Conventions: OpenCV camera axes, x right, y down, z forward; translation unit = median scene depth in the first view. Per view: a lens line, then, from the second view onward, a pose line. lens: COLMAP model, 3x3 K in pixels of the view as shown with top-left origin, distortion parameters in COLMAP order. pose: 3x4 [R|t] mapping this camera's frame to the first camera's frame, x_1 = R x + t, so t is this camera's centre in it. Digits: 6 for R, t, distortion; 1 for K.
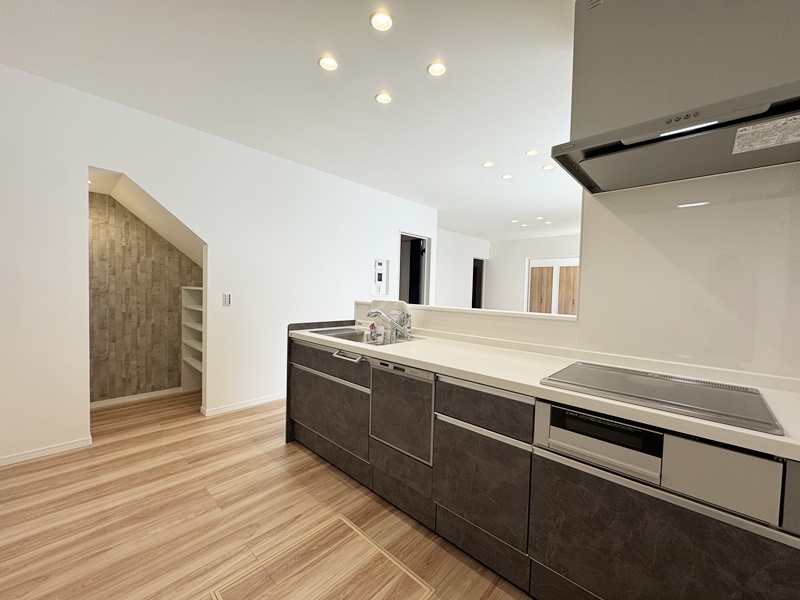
lens RADIAL K [[321.5, 0, 400.0], [0, 321.5, 300.0], [0, 0, 1]] dist [-0.003948, -0.000217]
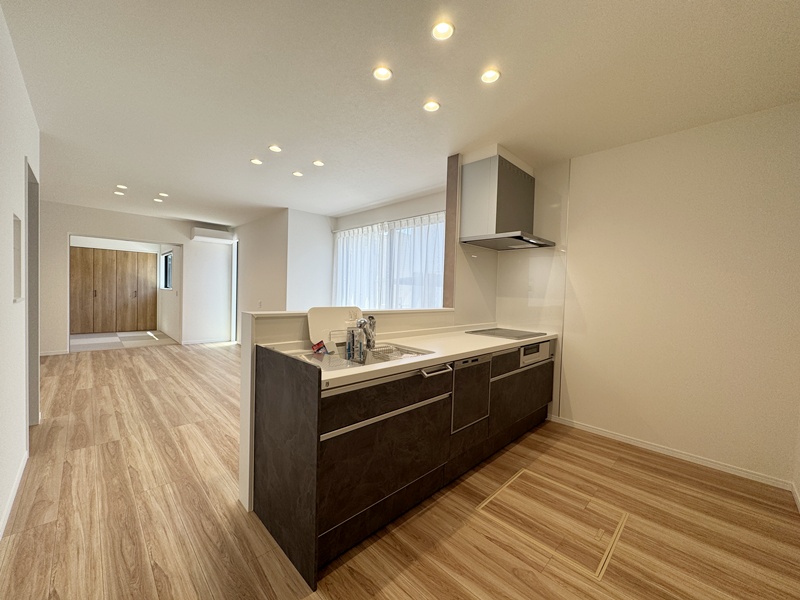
lens RADIAL K [[319.6, 0, 400.0], [0, 319.6, 300.0], [0, 0, 1]] dist [-0.002638, -0.000355]
pose [[0.041848, -0.052664, 0.997735, -1.090178], [0.003616, 0.998611, 0.052558, -0.079415], [-0.999117, 0.001409, 0.041981, 1.071356]]
